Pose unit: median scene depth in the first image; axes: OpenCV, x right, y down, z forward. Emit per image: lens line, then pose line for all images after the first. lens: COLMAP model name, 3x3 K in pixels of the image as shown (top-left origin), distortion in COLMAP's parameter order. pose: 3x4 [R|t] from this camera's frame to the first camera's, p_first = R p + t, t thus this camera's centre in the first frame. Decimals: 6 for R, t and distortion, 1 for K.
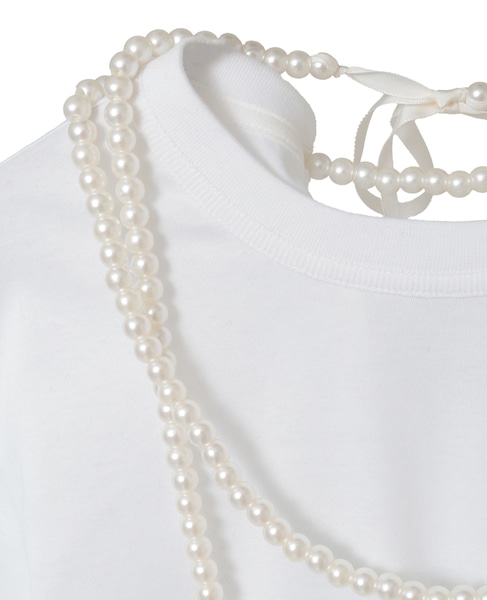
lens RADIAL K [[1145.8, 0, 243.3], [0, 1145.8, 299.7], [0, 0, 1]] dist [-0.065617, 0.000000]
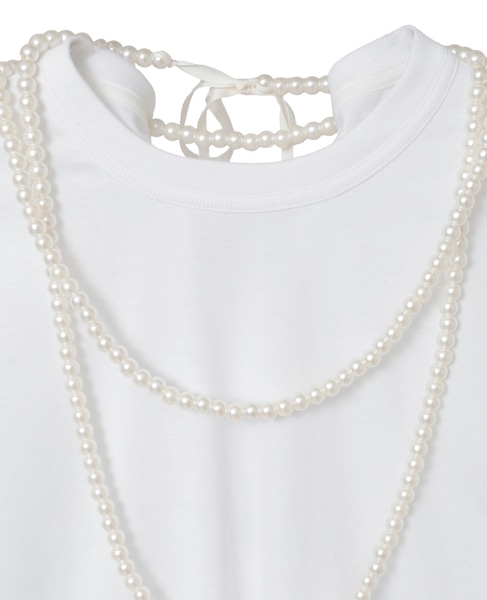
lens RADIAL K [[1224.7, 0, 243.5], [0, 1224.7, 300.1], [0, 0, 1]] dist [-0.048726, 0.000000]
pose [[0.985238, 0.009687, 0.170914, -0.097267], [-0.007070, 0.999848, -0.015917, 0.138648], [-0.171043, 0.014474, 0.985157, -0.605345]]
